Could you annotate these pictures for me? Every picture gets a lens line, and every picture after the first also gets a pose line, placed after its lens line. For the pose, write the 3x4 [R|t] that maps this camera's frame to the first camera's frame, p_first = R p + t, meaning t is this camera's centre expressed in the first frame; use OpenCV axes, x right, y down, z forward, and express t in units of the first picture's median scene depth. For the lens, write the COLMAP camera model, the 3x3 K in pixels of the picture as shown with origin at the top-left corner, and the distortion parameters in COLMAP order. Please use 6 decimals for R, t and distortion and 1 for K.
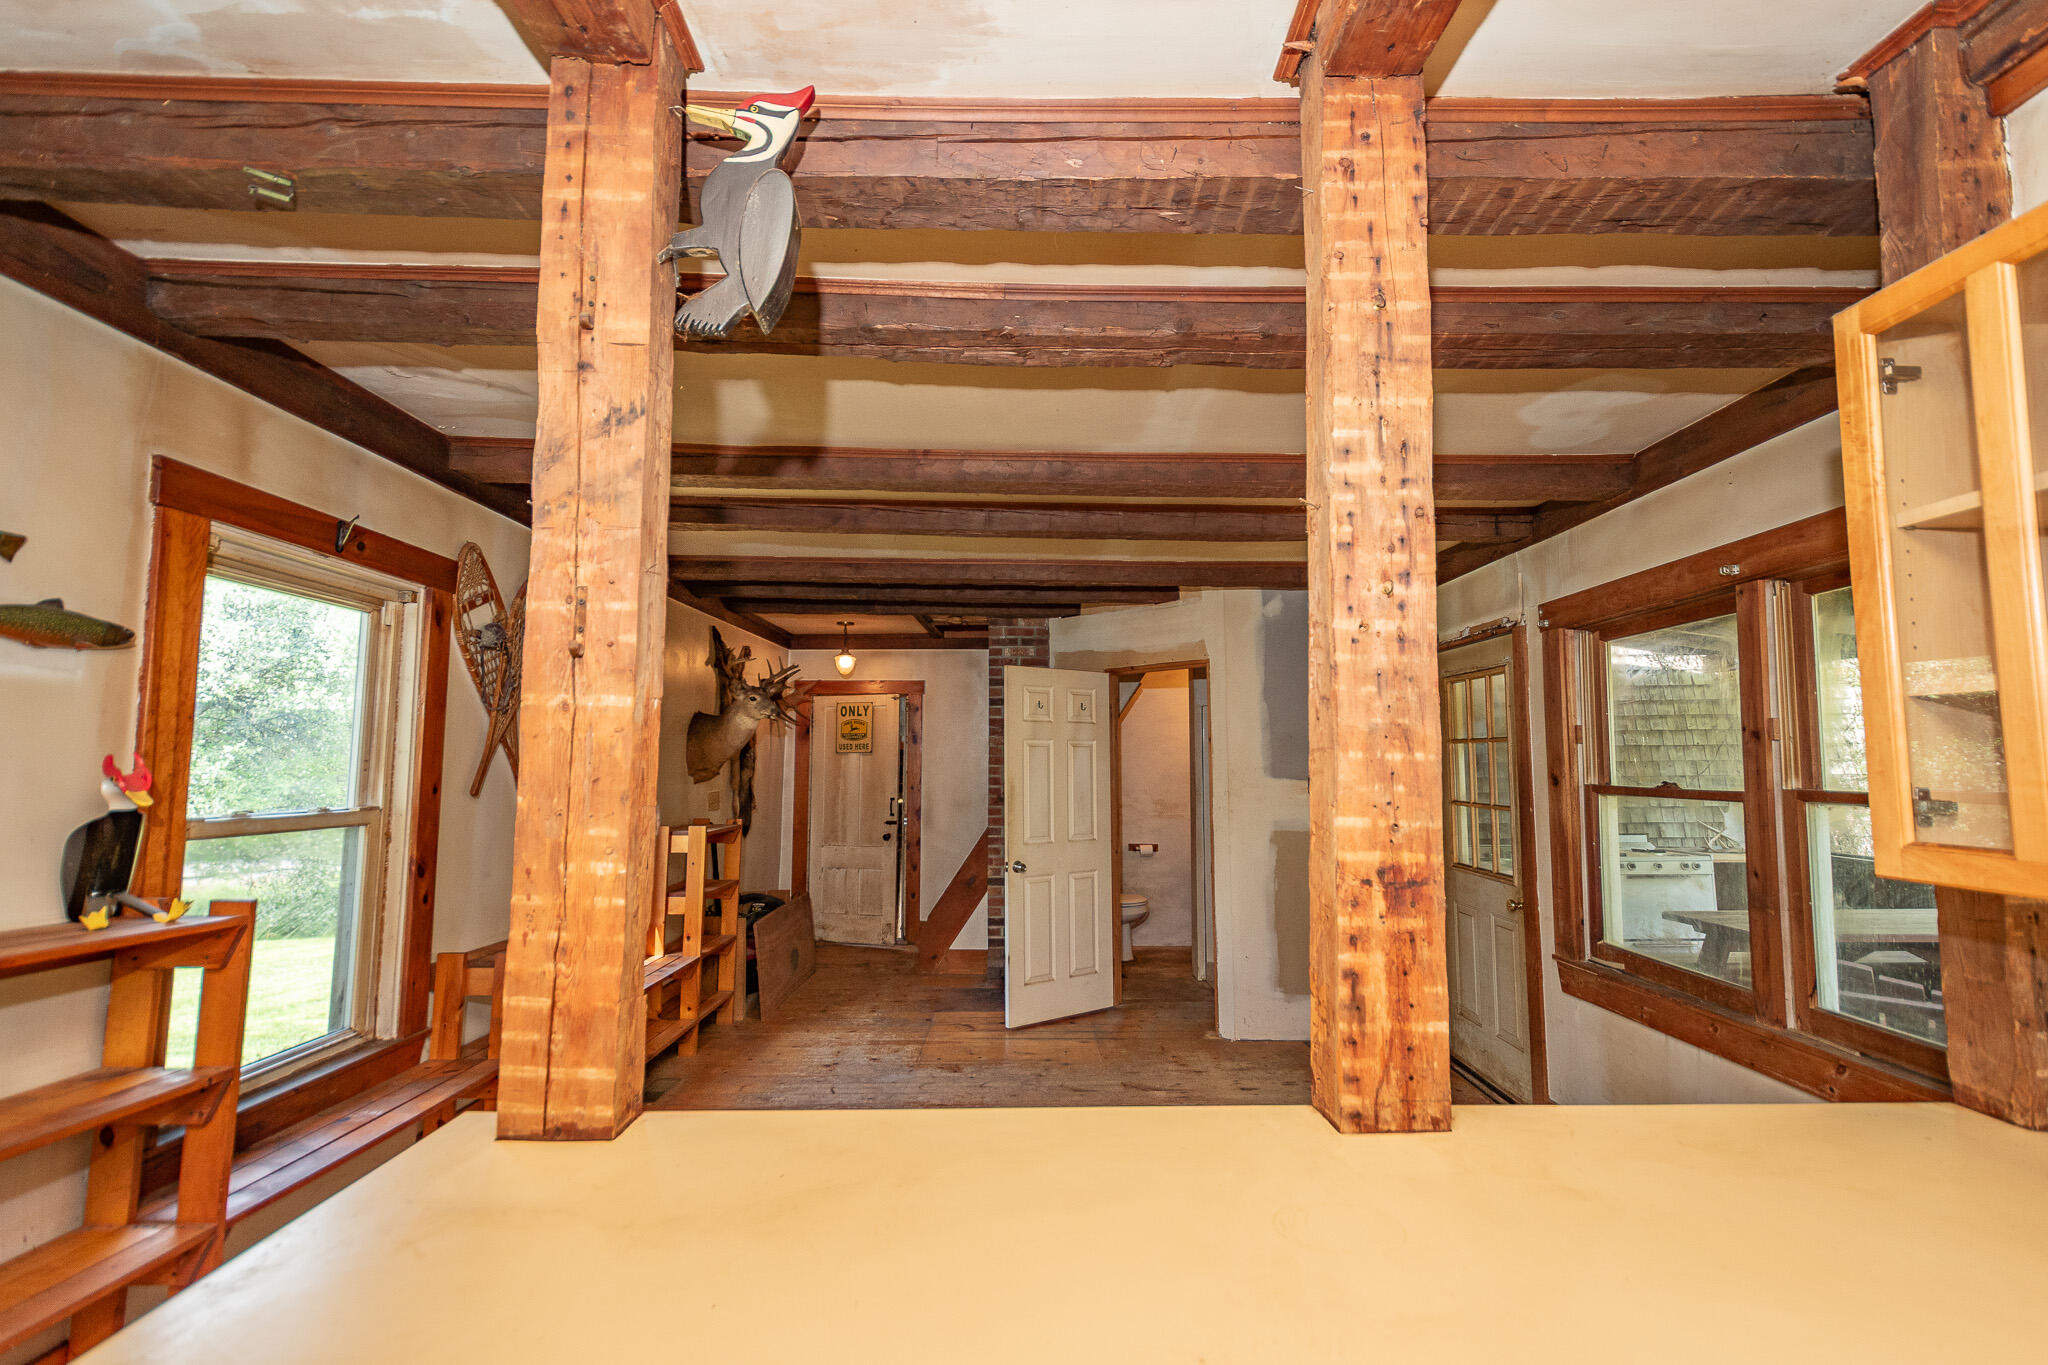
lens RADIAL K [[909.9, 0, 1017.5], [0, 909.9, 685.7], [0, 0, 1]] dist [0.014618, -0.004259]
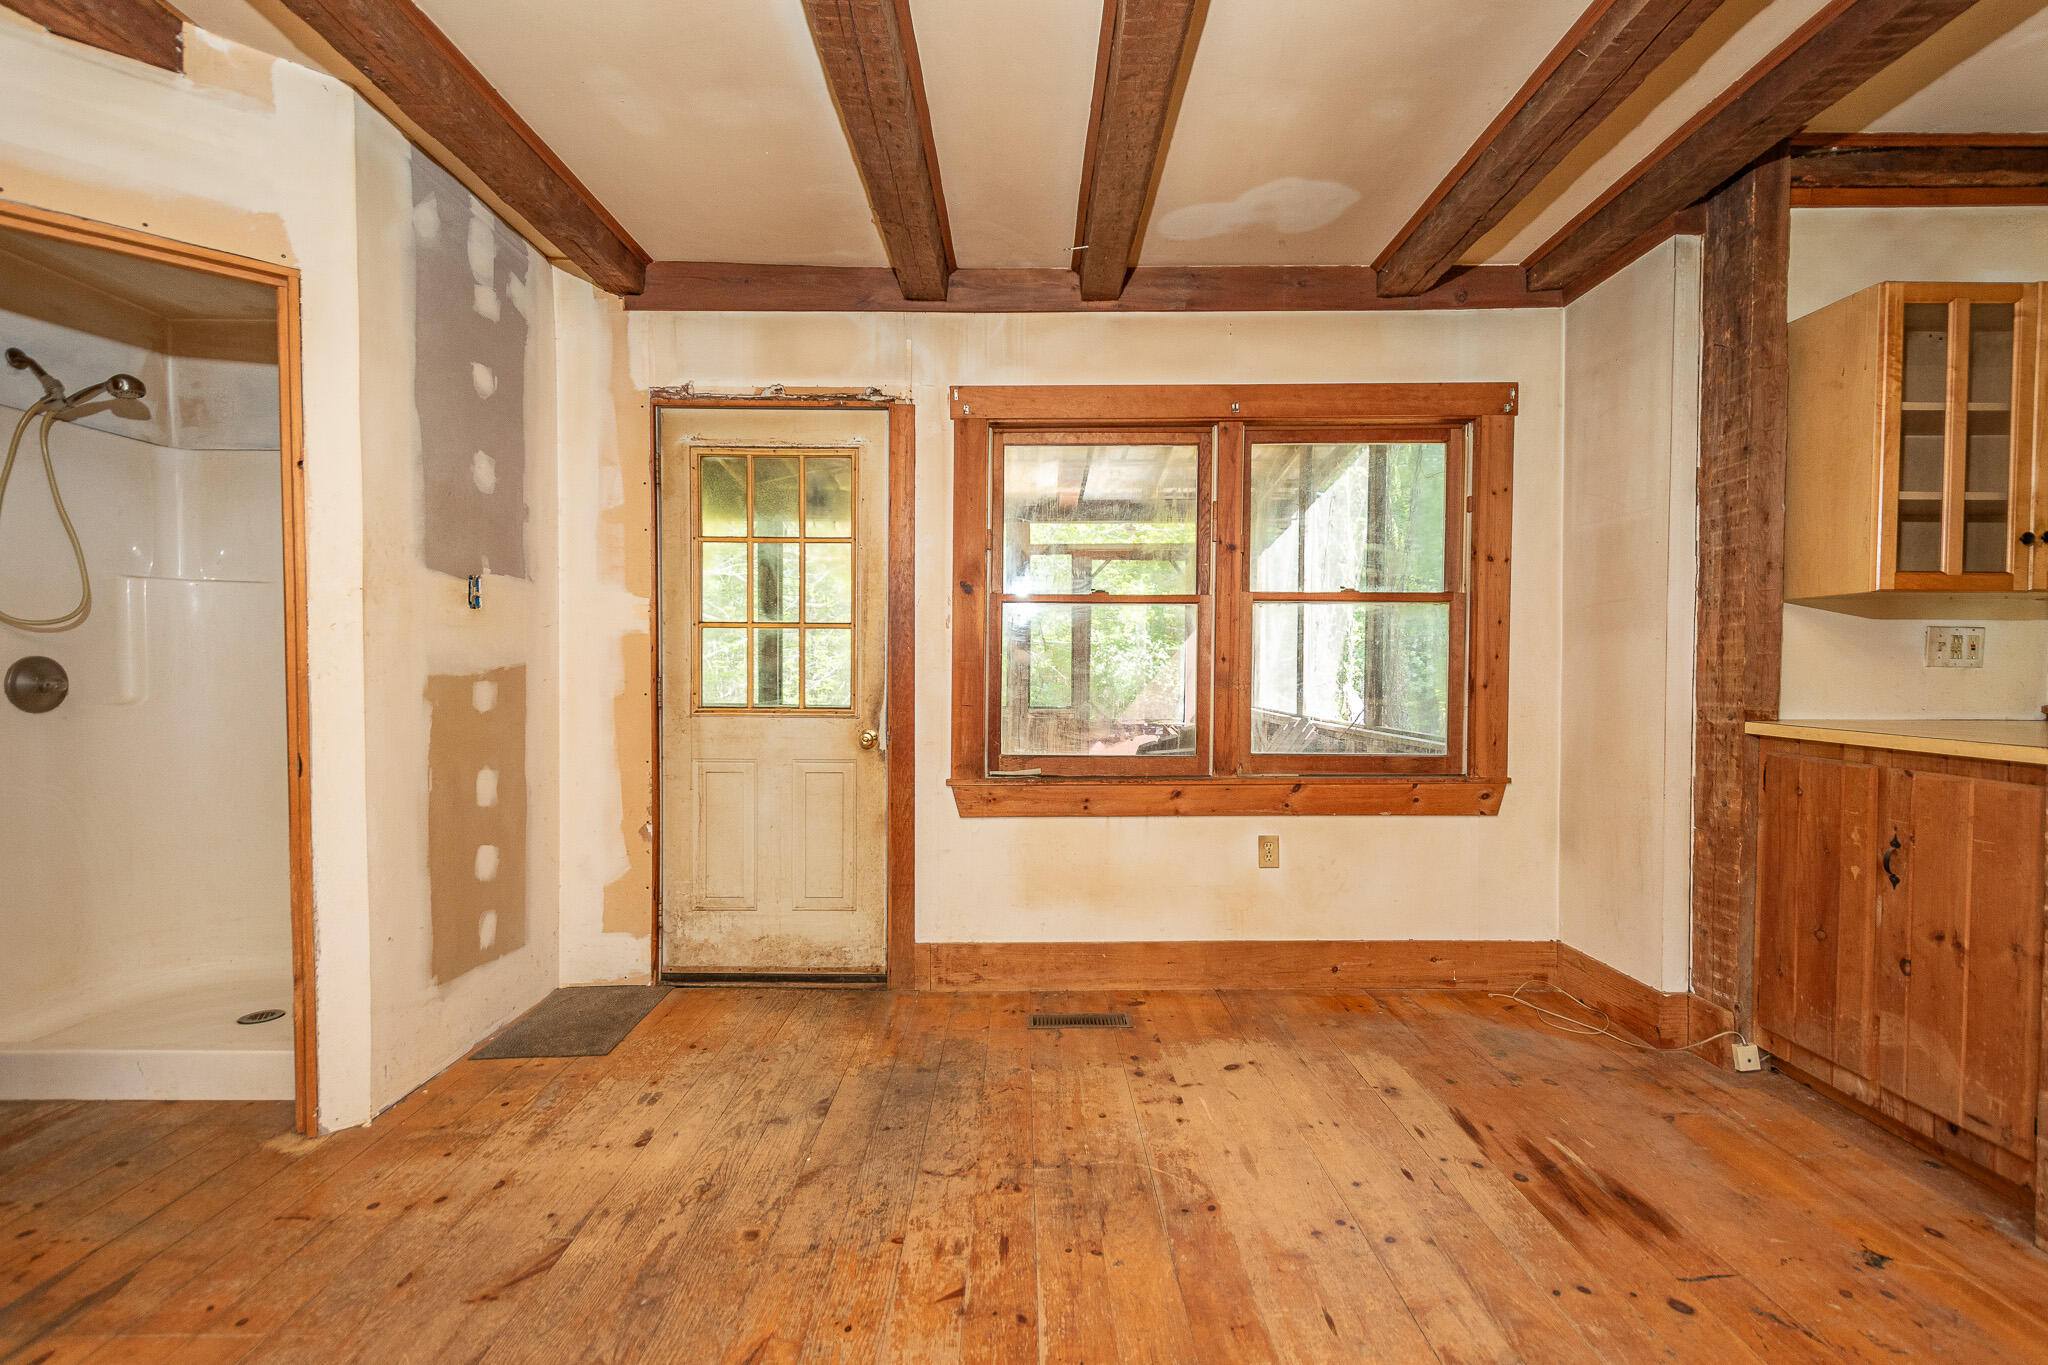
lens RADIAL K [[909.9, 0, 1038.5], [0, 909.9, 700.4], [0, 0, 1]] dist [0.014618, -0.004259]
pose [[-0.018688, -0.042011, 0.998942, -0.309776], [-0.086816, 0.995411, 0.040238, 0.168051], [-0.996049, -0.085972, -0.022250, 0.919511]]
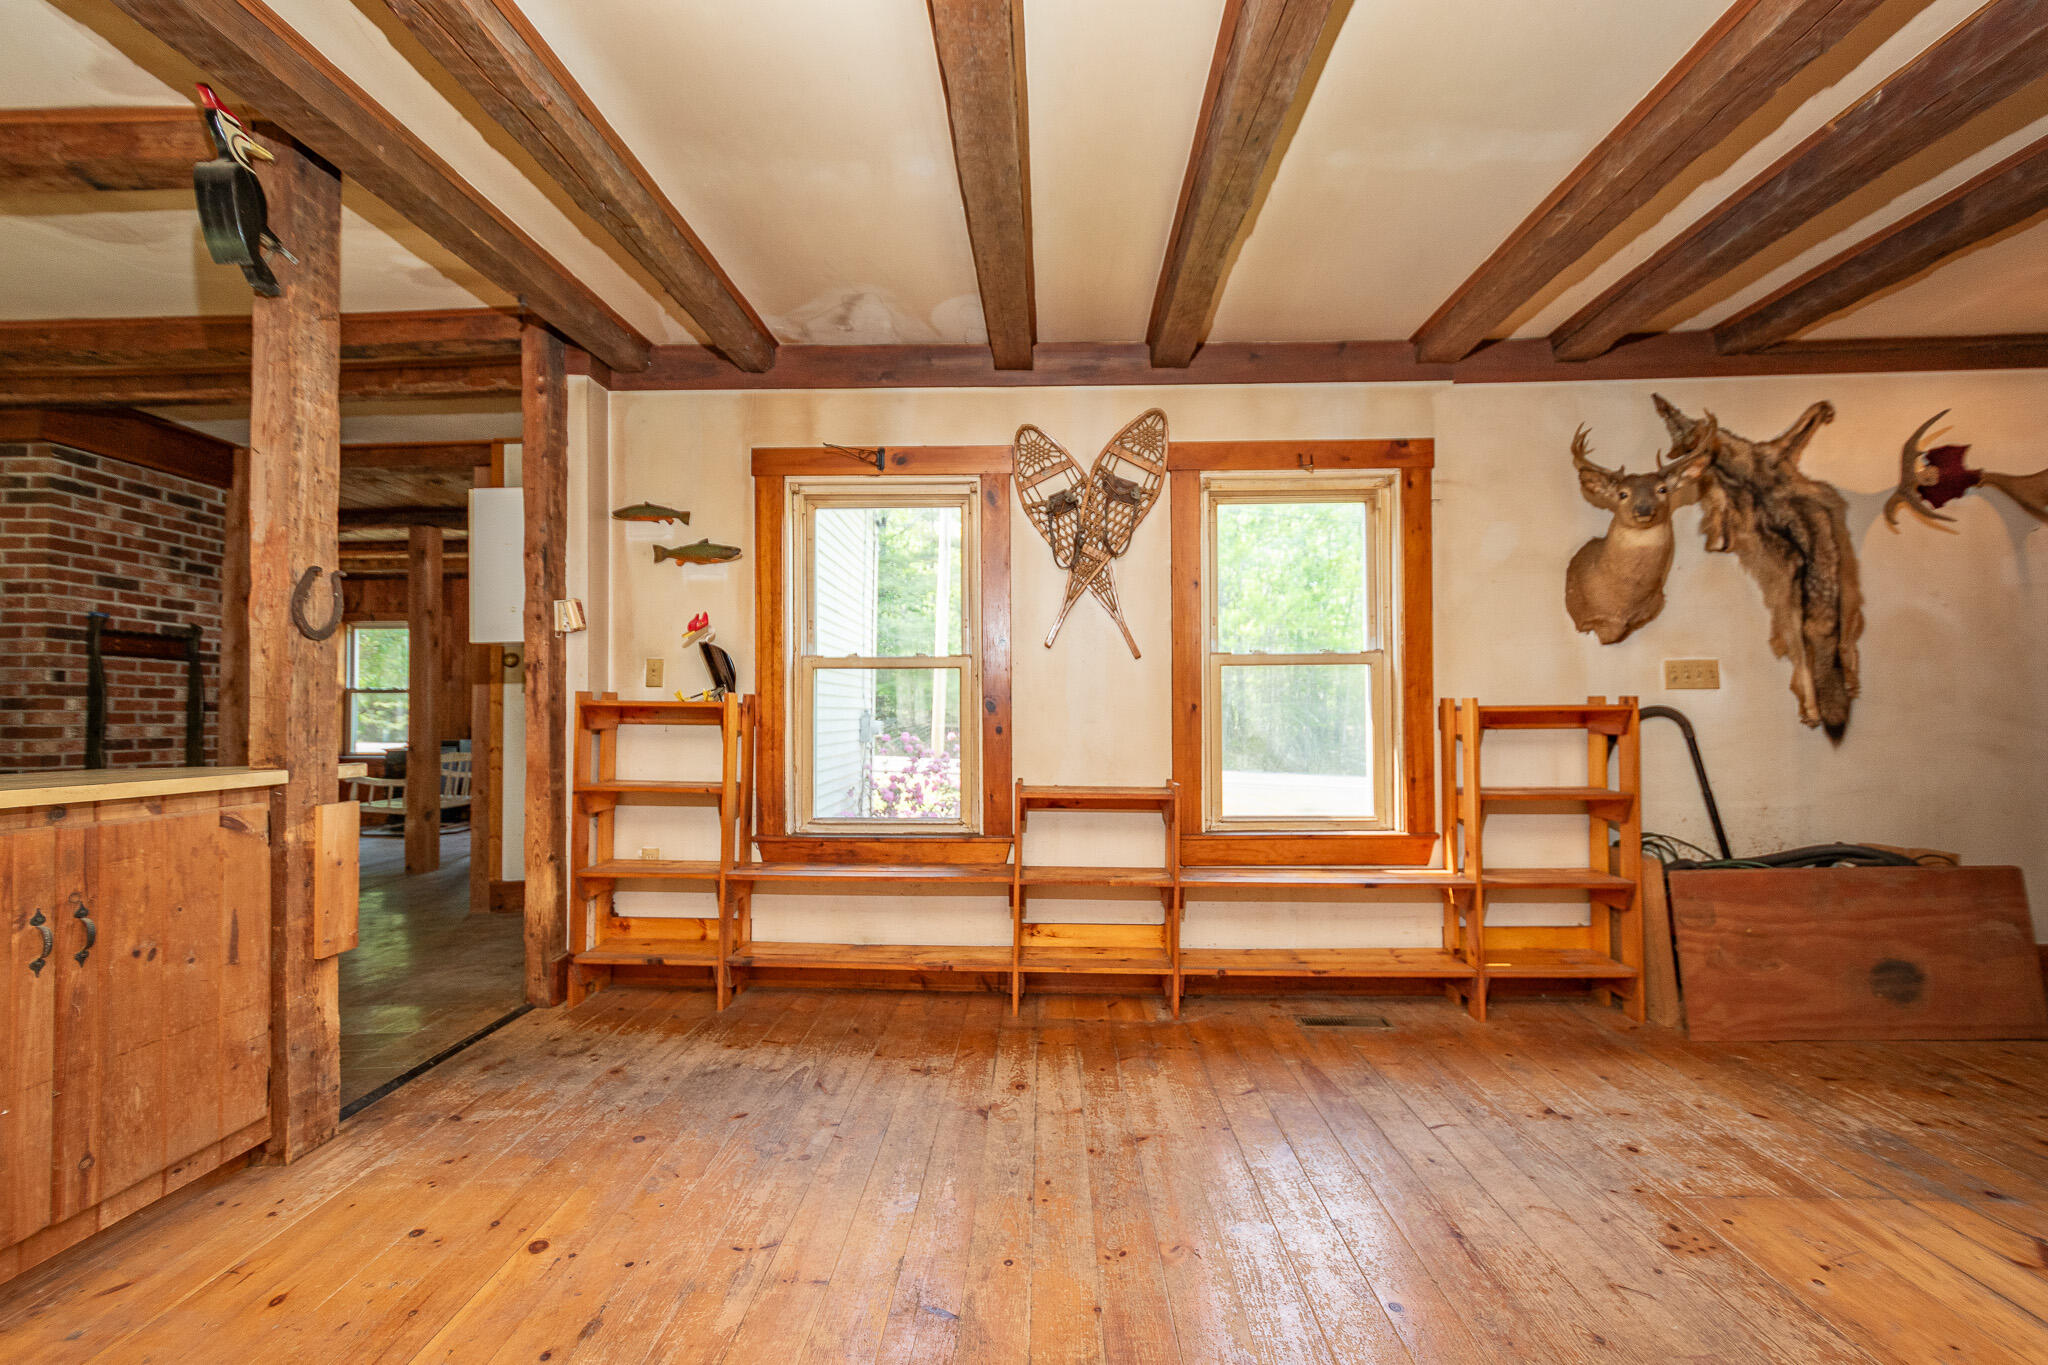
lens RADIAL K [[909.9, 0, 1024.8], [0, 909.9, 674.8], [0, 0, 1]] dist [0.014618, -0.004259]
pose [[-0.017815, -0.031201, -0.999354, 0.461642], [0.088301, 0.995558, -0.032657, 0.166080], [0.995934, -0.088826, -0.014981, 0.867819]]
